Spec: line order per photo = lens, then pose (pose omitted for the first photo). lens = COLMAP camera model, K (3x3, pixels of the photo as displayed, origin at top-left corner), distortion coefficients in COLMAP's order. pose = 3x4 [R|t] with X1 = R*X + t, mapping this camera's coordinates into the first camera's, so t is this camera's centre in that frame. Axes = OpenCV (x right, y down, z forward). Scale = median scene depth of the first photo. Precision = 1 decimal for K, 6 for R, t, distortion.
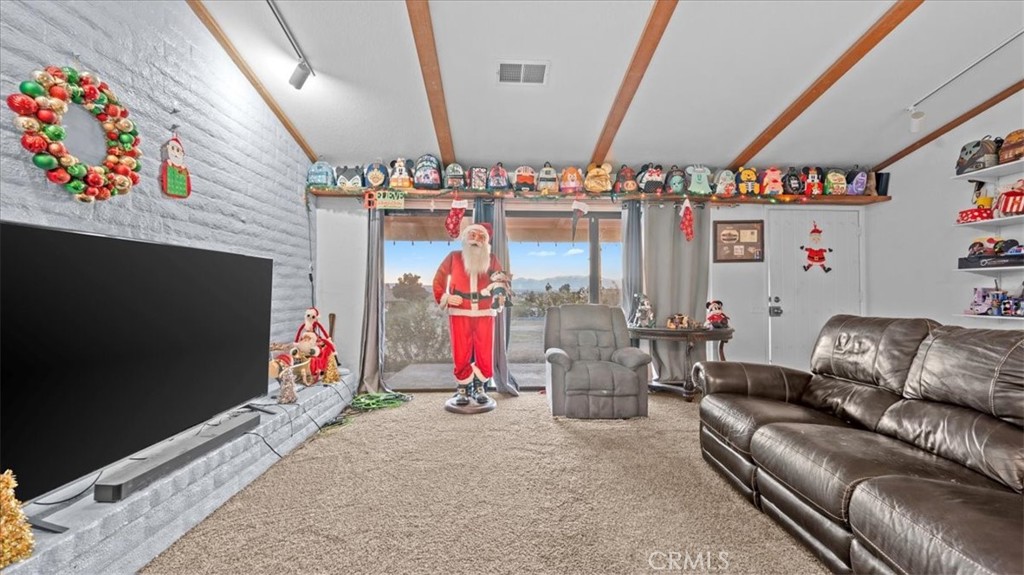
lens RADIAL K [[413.7, 0, 514.6], [0, 413.7, 286.2], [0, 0, 1]] dist [0.000833, -0.000195]
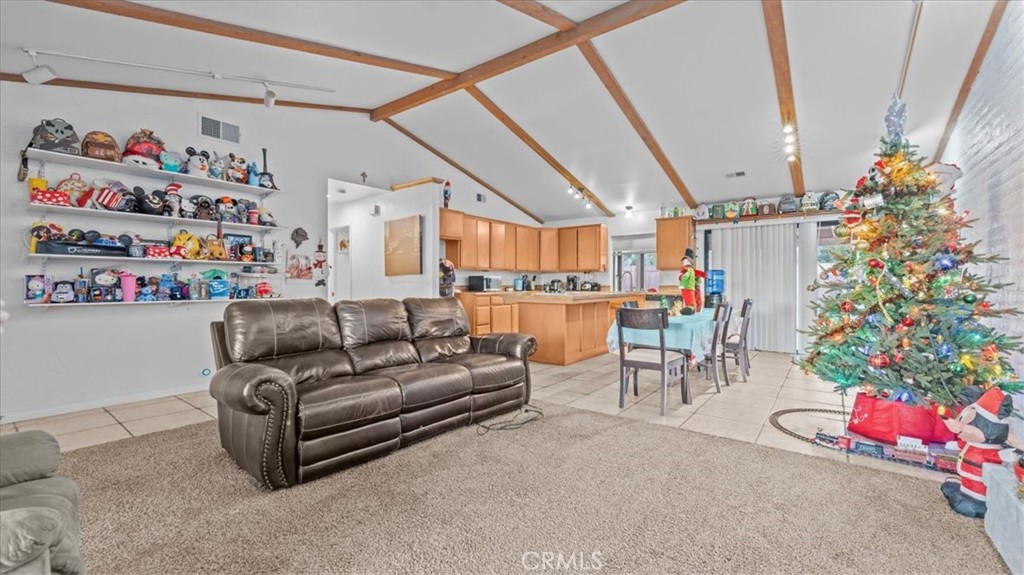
lens RADIAL K [[413.7, 0, 514.6], [0, 413.7, 286.2], [0, 0, 1]] dist [0.000833, -0.000195]
pose [[-0.764344, -0.006011, 0.644781, -0.248533], [-0.010562, 0.999939, -0.003199, 0.017714], [-0.644722, -0.009255, -0.764361, 0.857983]]
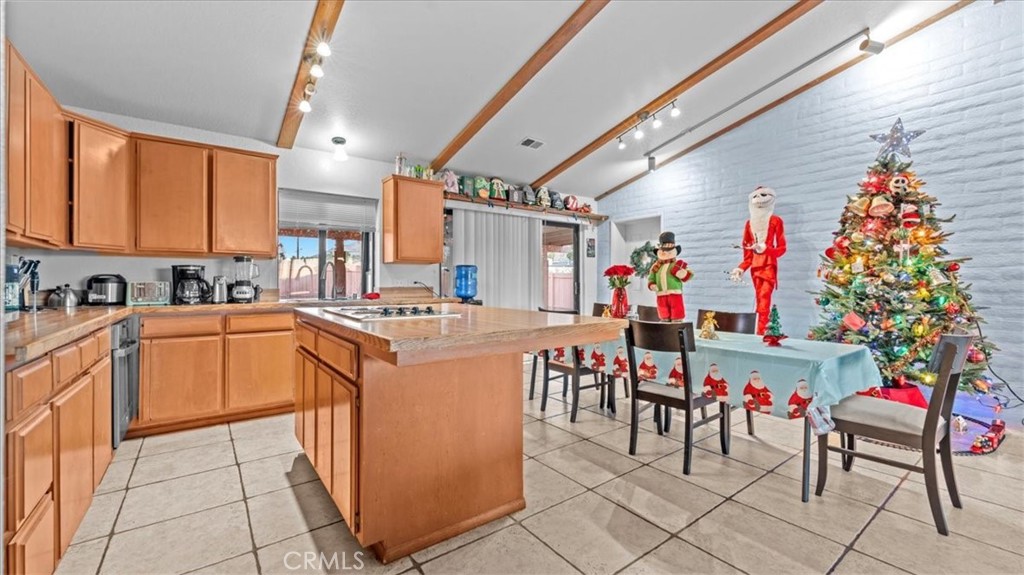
lens RADIAL K [[414.5, 0, 514.7], [0, 414.5, 280.6], [0, 0, 1]] dist [-0.000972, -0.000425]
pose [[-0.823923, -0.002784, -0.566695, 0.768523], [0.006823, 0.999867, -0.014832, 0.002283], [0.566661, -0.016087, -0.823794, 0.150745]]
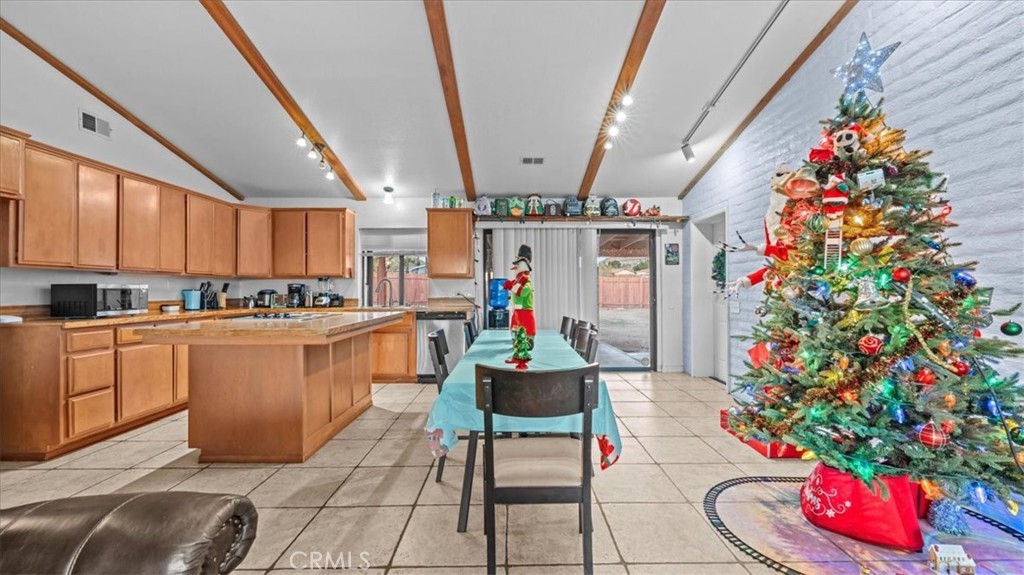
lens RADIAL K [[413.7, 0, 514.6], [0, 413.7, 286.2], [0, 0, 1]] dist [0.000833, -0.000195]
pose [[-0.999418, 0.001399, 0.034089, 0.108305], [0.000630, 0.999745, -0.022553, -0.006169], [-0.034112, -0.022518, -0.999164, 0.414878]]
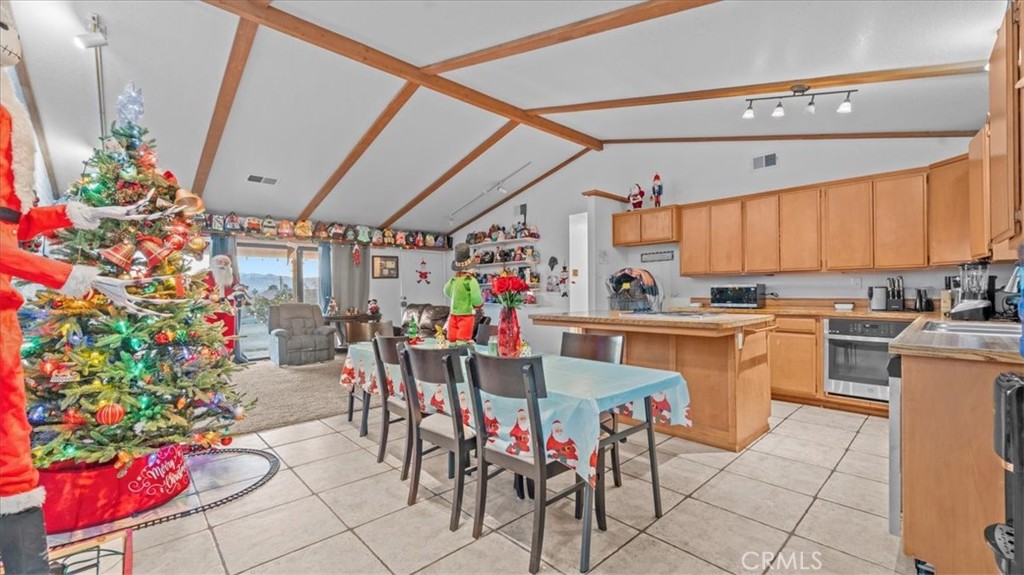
lens RADIAL K [[415.0, 0, 514.0], [0, 415.0, 289.3], [0, 0, 1]] dist [0.000031, -0.000326]
pose [[0.758720, -0.006924, 0.651380, -0.260308], [0.001764, 0.999962, 0.008575, -0.026479], [-0.651414, -0.005357, 0.758704, -0.875945]]
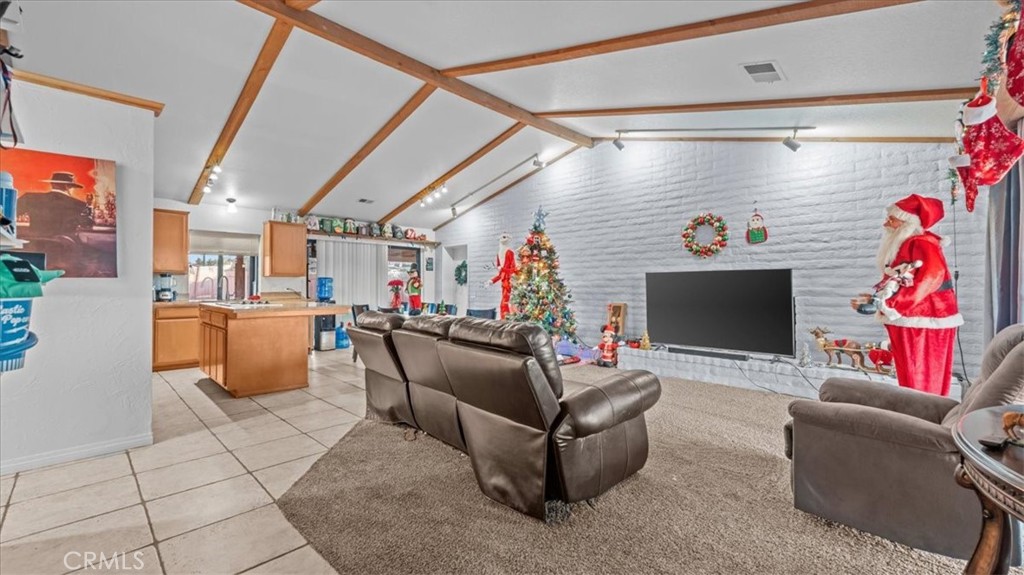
lens RADIAL K [[420.5, 0, 513.9], [0, 420.5, 282.9], [0, 0, 1]] dist [0.001664, -0.000070]
pose [[-0.727939, -0.006995, -0.685606, 0.866058], [0.008535, 0.999778, -0.019263, 0.005466], [0.685589, -0.019874, -0.727717, 0.993863]]
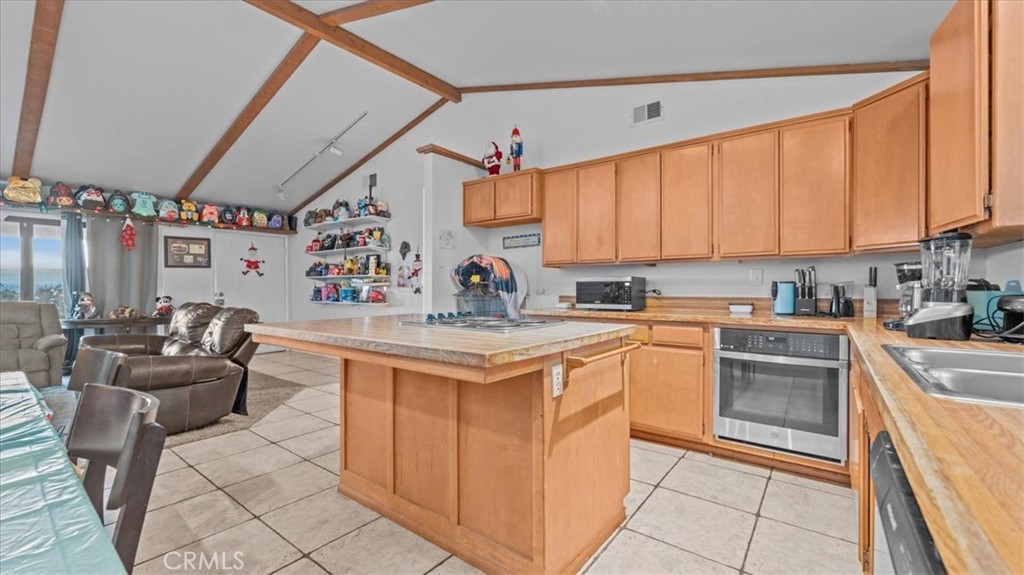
lens RADIAL K [[413.7, 0, 514.6], [0, 413.7, 286.2], [0, 0, 1]] dist [0.000833, -0.000195]
pose [[0.641141, -0.001965, 0.767421, 0.201879], [-0.007195, 0.999937, 0.008572, -0.017581], [-0.767390, -0.011017, 0.641087, -0.792023]]
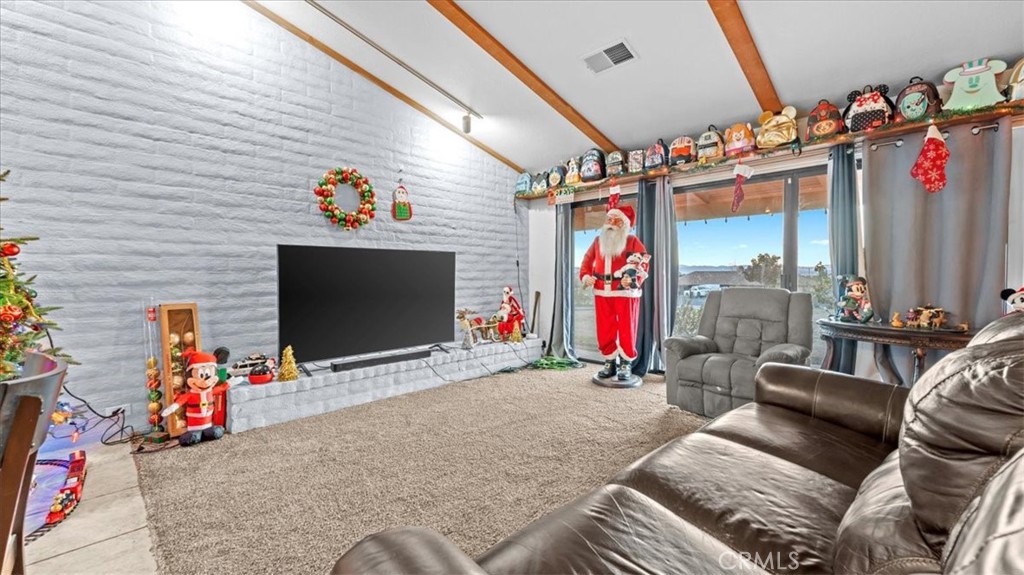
lens RADIAL K [[413.7, 0, 514.6], [0, 413.7, 286.2], [0, 0, 1]] dist [0.000833, -0.000195]
pose [[0.677862, 0.016469, -0.735005, 0.467295], [0.012977, 0.999325, 0.034360, 0.005742], [0.735075, -0.032829, 0.677191, 0.093086]]
